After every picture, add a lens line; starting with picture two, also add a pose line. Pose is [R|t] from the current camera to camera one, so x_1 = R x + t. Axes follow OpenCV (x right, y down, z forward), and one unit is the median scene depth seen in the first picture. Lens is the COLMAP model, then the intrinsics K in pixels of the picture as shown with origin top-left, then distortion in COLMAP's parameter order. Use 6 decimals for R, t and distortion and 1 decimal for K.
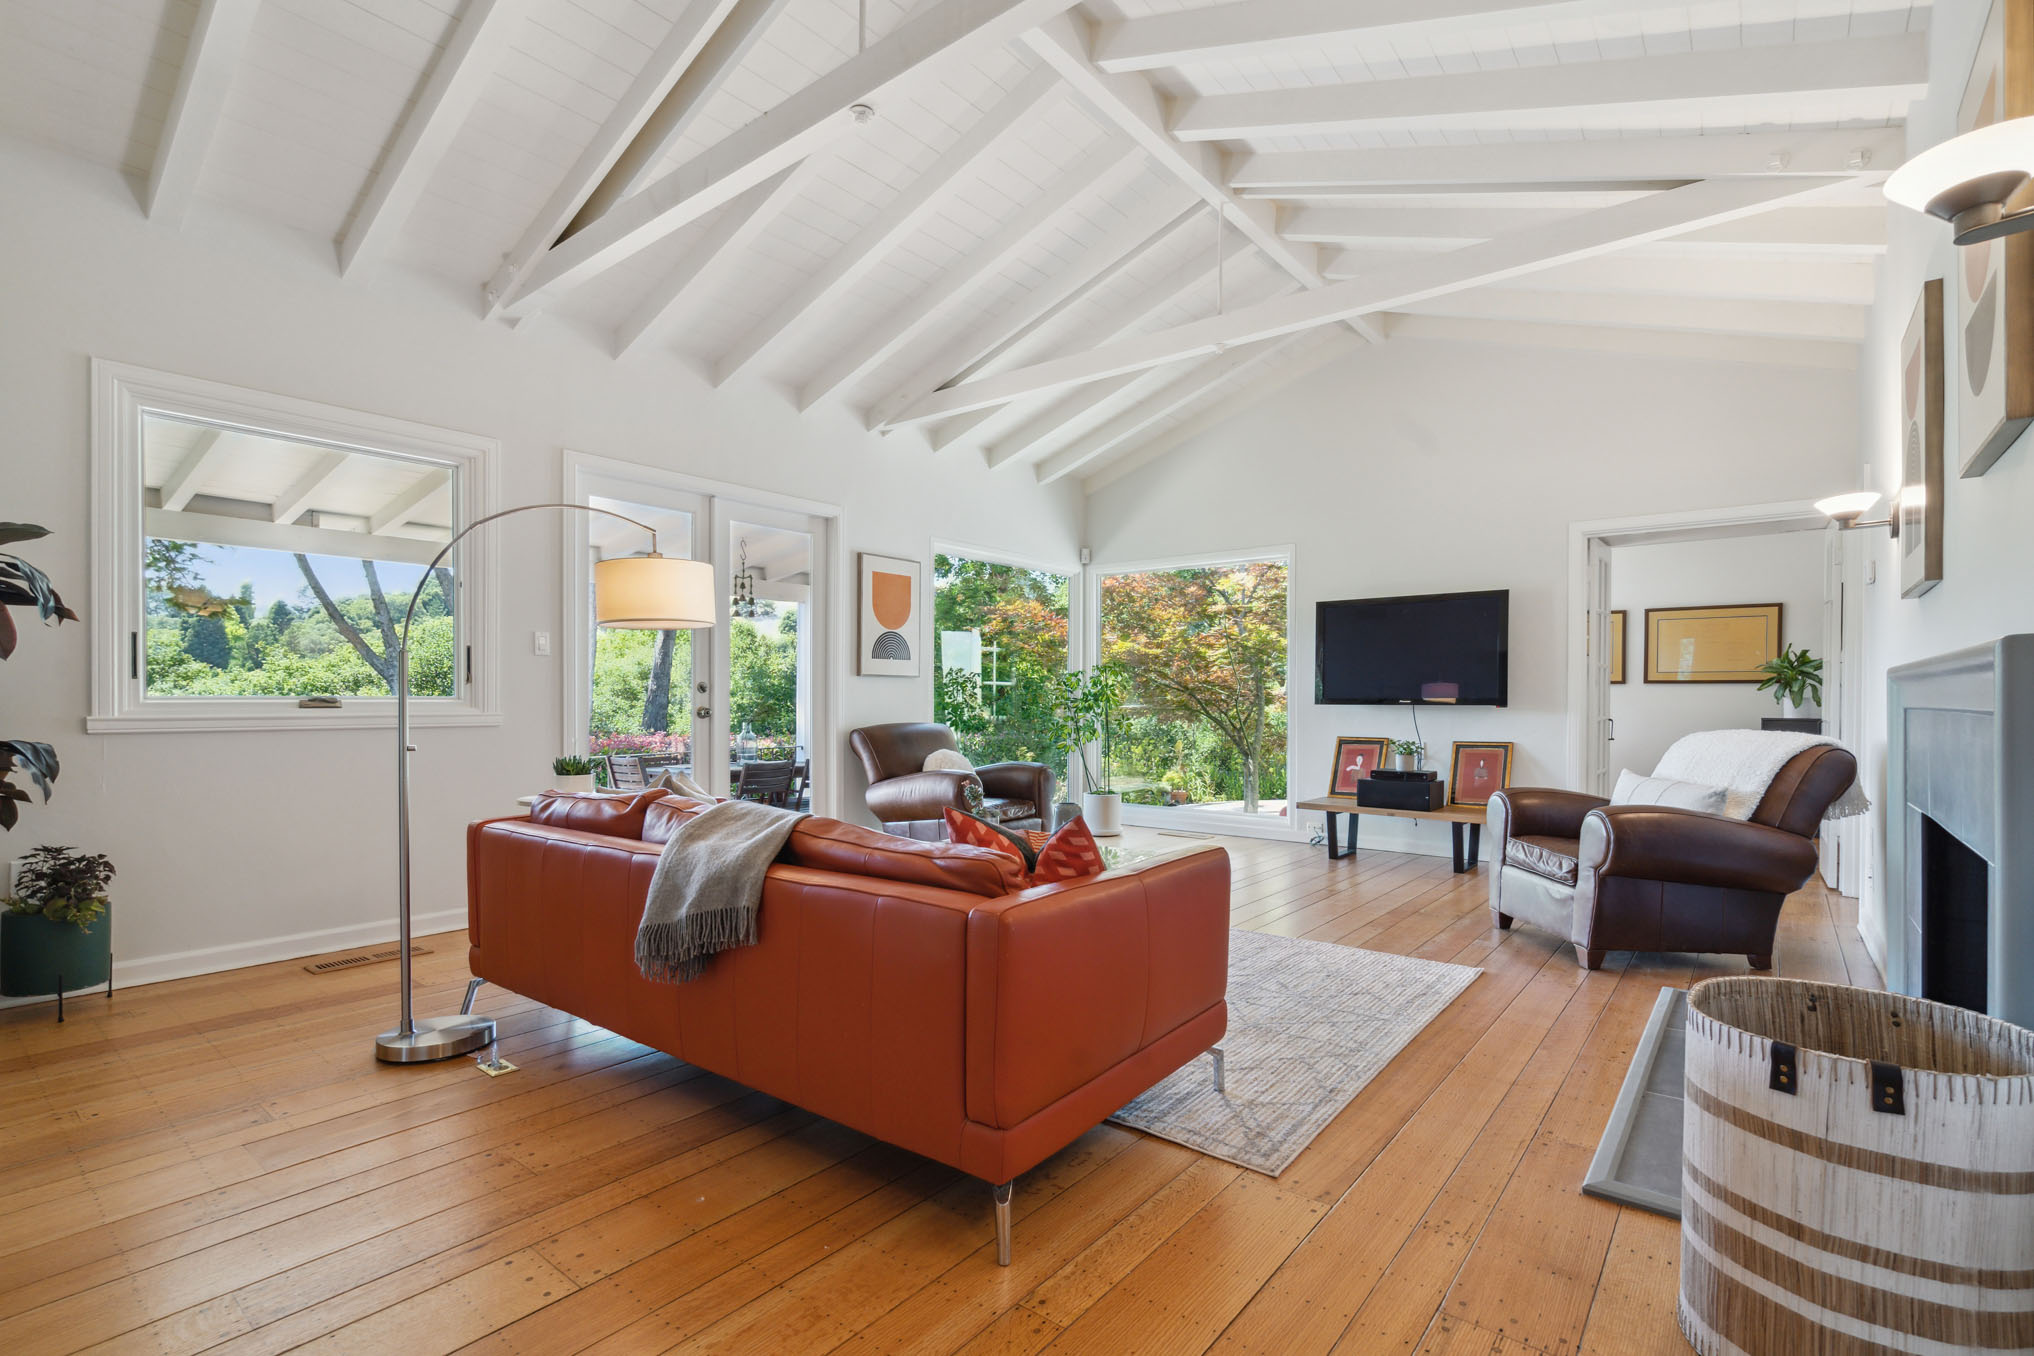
lens RADIAL K [[937.2, 0, 1009.0], [0, 937.2, 688.1], [0, 0, 1]] dist [-0.008612, 0.001787]
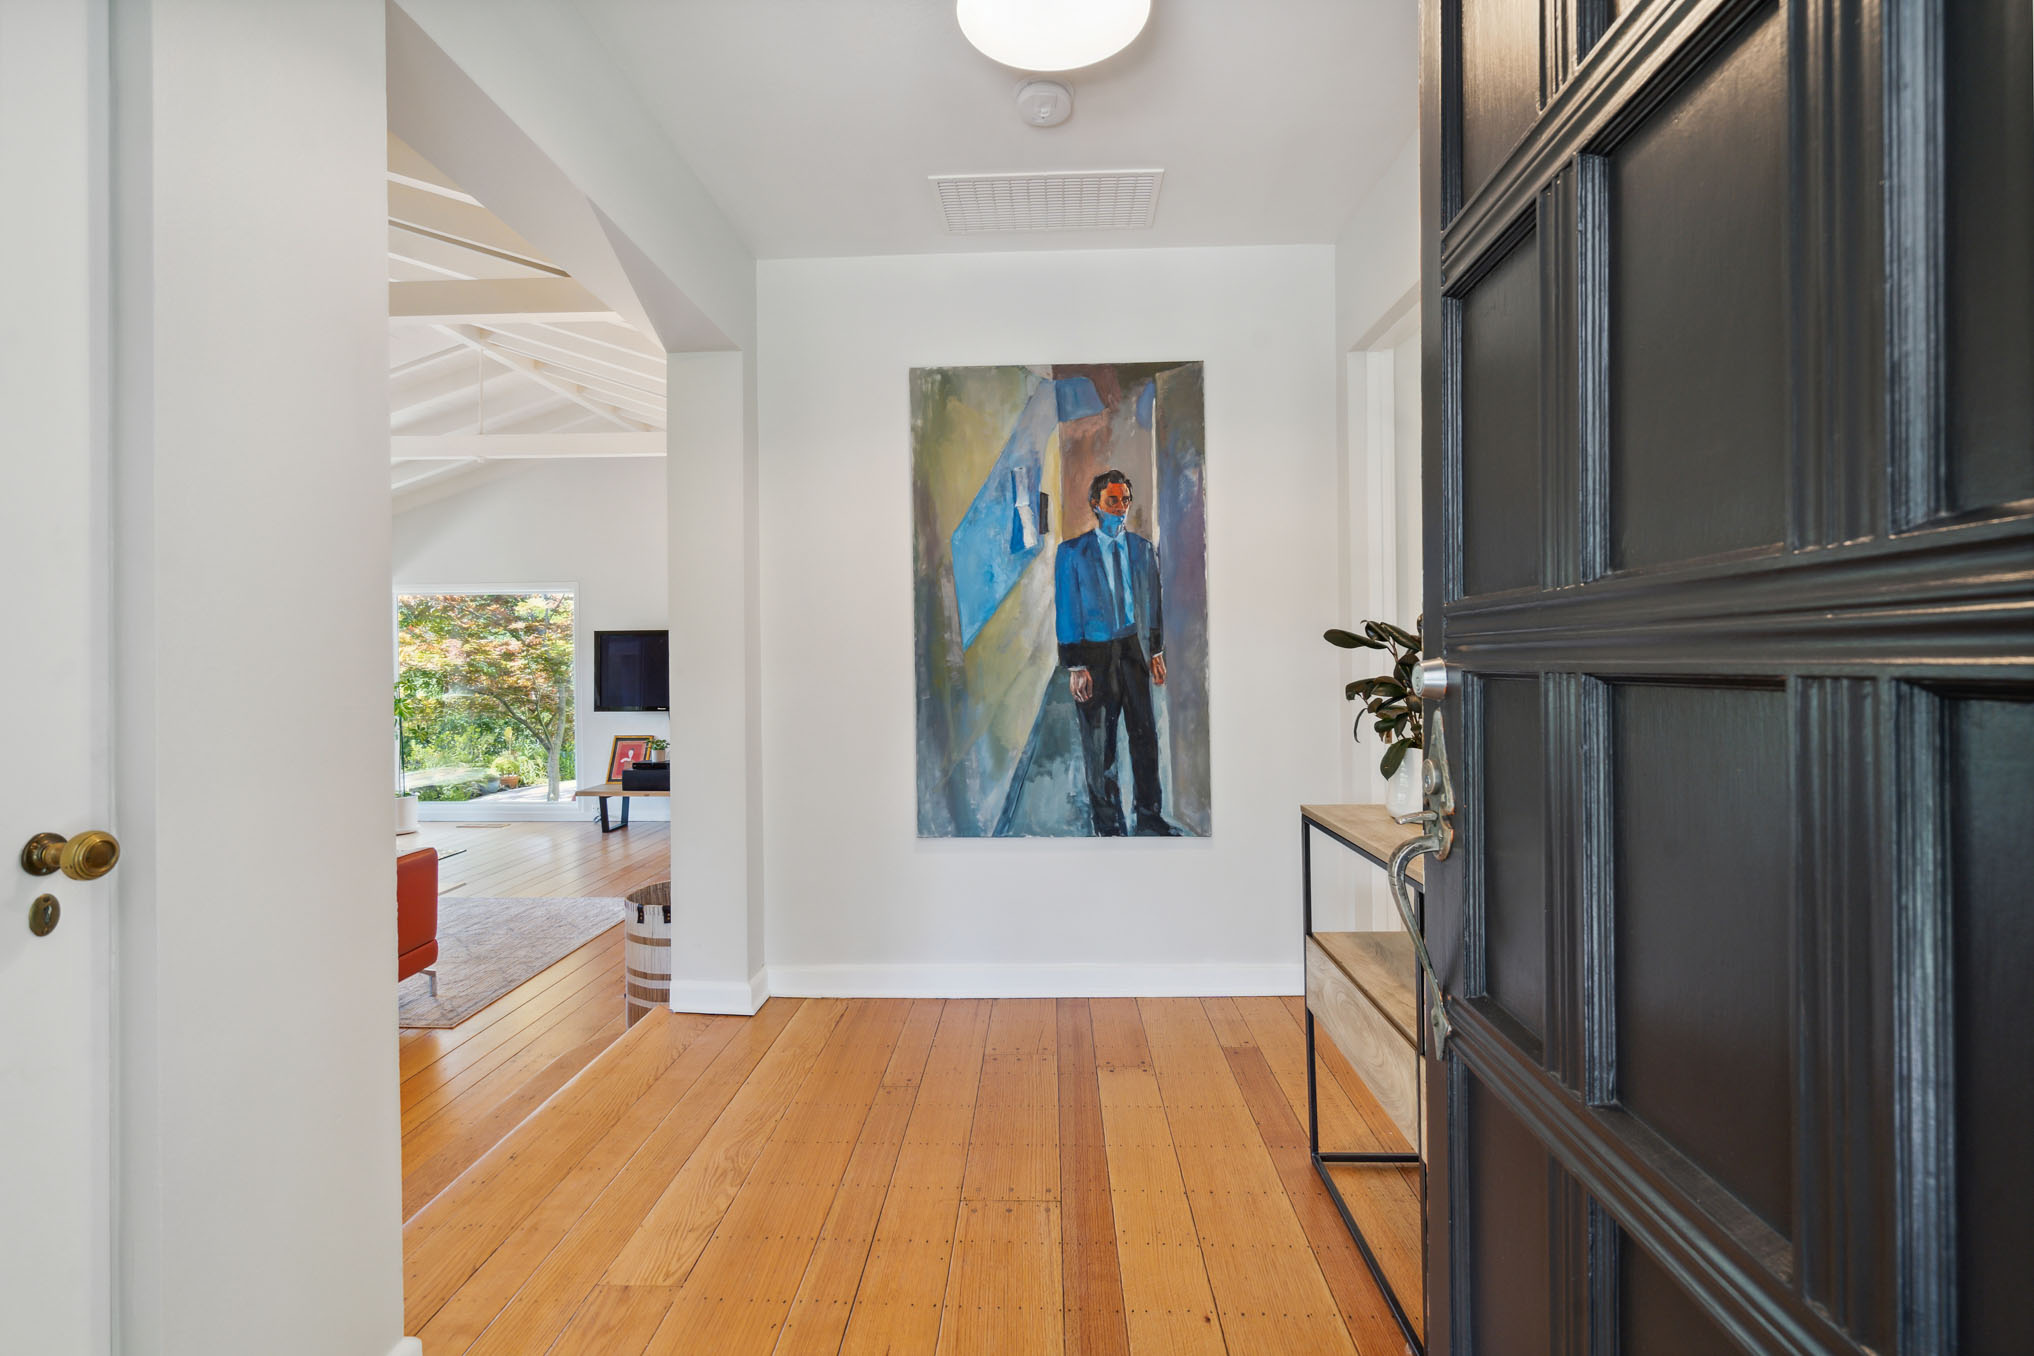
lens RADIAL K [[937.2, 0, 1035.8], [0, 937.2, 663.9], [0, 0, 1]] dist [-0.008612, 0.001787]
pose [[0.792052, -0.011934, 0.610337, 0.029329], [0.000346, 0.999818, 0.019100, -0.075258], [-0.610453, -0.014917, 0.791912, -0.385542]]
